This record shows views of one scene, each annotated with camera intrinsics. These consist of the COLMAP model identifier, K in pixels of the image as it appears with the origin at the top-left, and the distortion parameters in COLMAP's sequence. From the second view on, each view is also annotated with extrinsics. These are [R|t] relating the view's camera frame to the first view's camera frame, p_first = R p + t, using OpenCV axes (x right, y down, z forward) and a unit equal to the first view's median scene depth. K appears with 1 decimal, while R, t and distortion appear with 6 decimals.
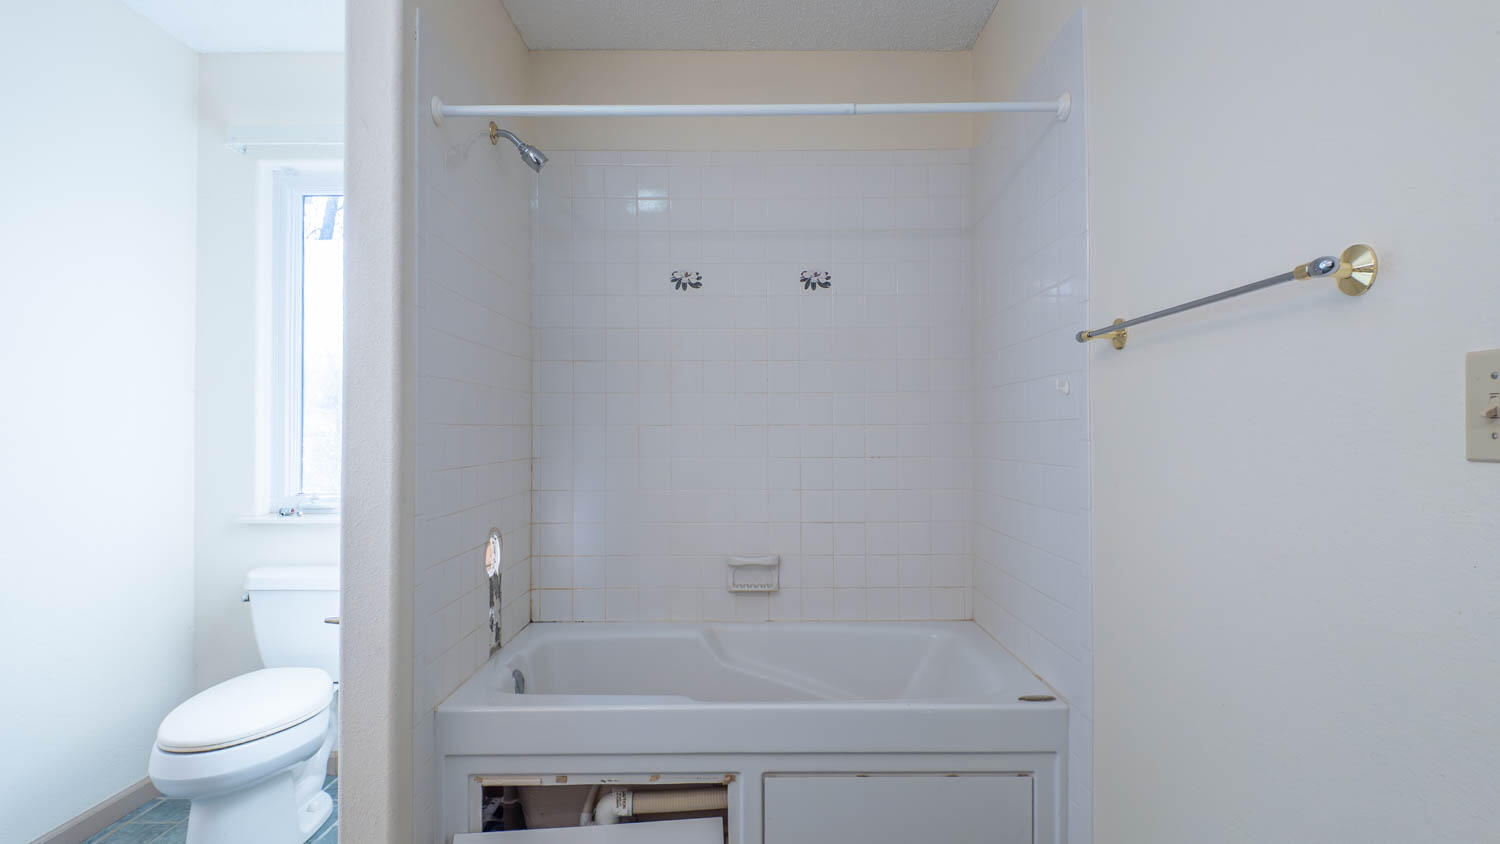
lens RADIAL K [[763.8, 0, 750.0], [0, 763.8, 422.0], [0, 0, 1]] dist [0.014855, -0.026705]
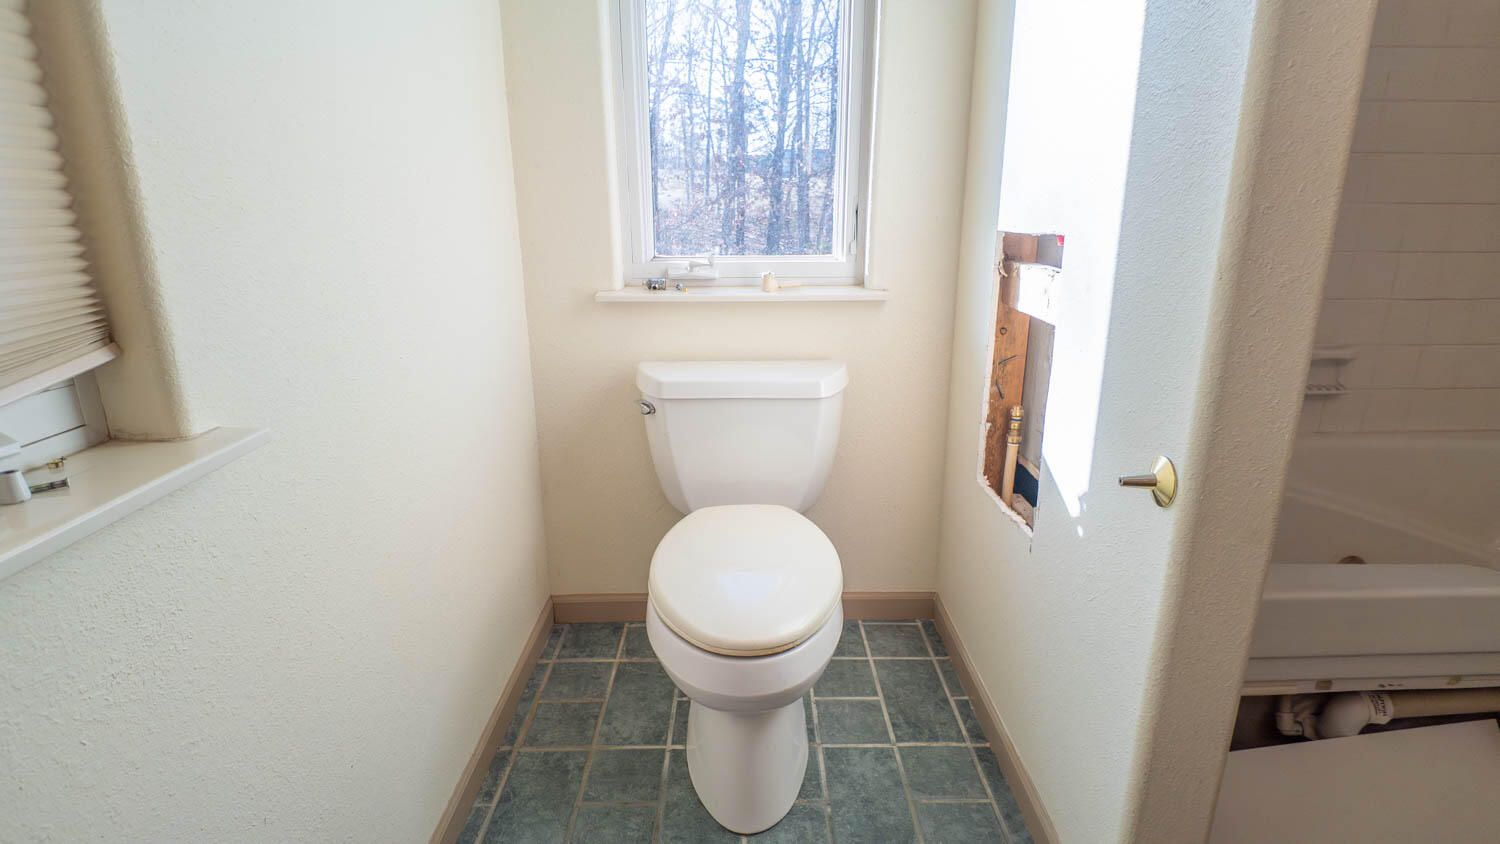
lens RADIAL K [[763.8, 0, 750.0], [0, 763.8, 422.0], [0, 0, 1]] dist [0.014855, -0.026705]
pose [[0.999582, -0.004610, 0.028541, -0.626904], [-0.004112, 0.954497, 0.298194, 0.035579], [-0.028617, -0.298186, 0.954079, 0.357781]]
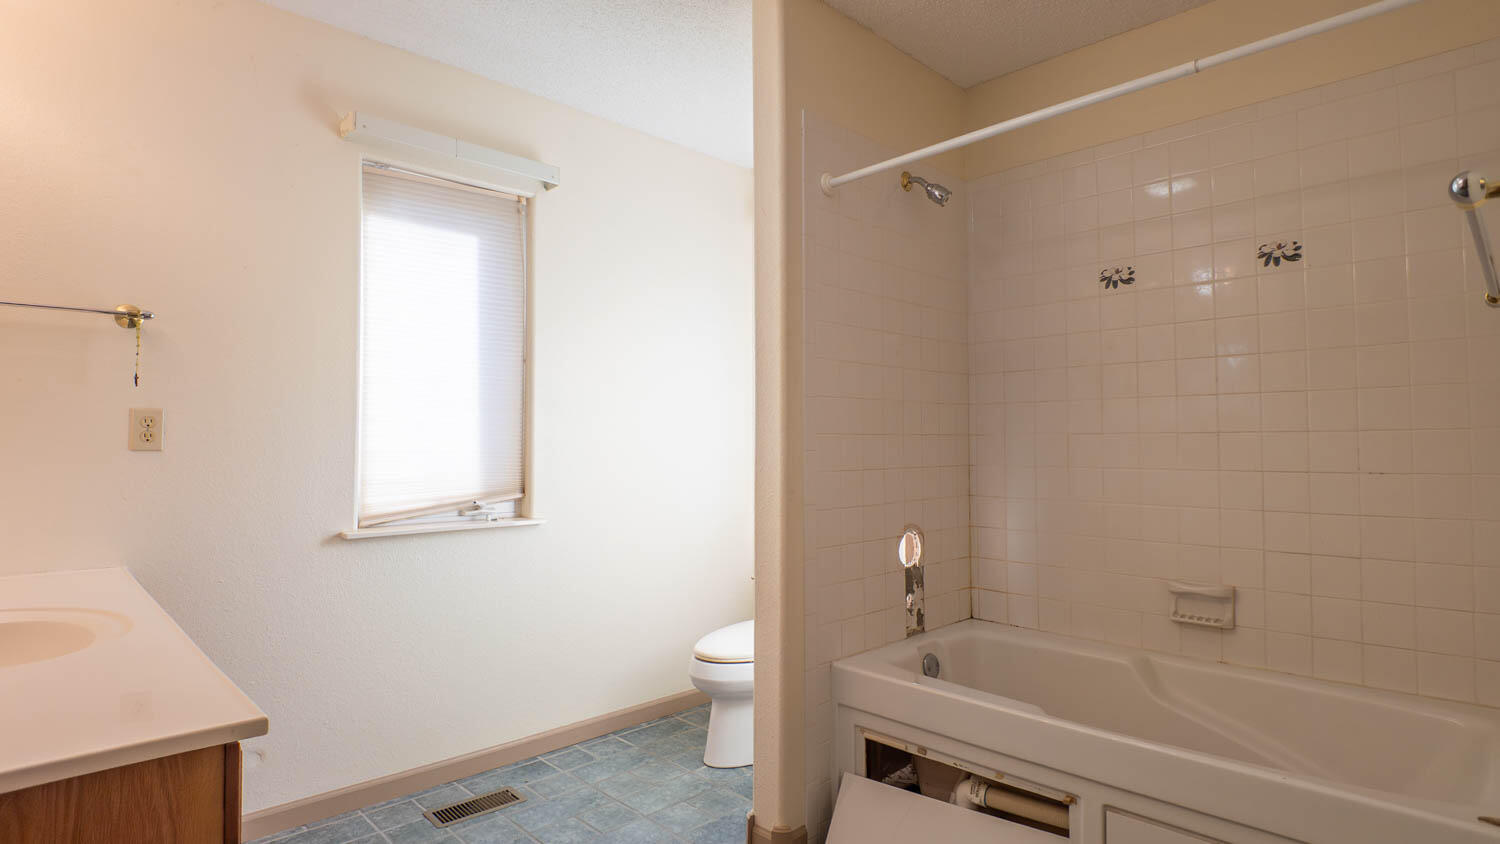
lens RADIAL K [[780.9, 0, 743.5], [0, 780.9, 419.8], [0, 0, 1]] dist [0.052430, -0.059769]
pose [[0.695886, -0.019520, -0.717887, 0.331252], [0.011105, 0.999804, -0.016421, -0.001526], [0.718067, 0.003455, 0.695966, 0.006838]]
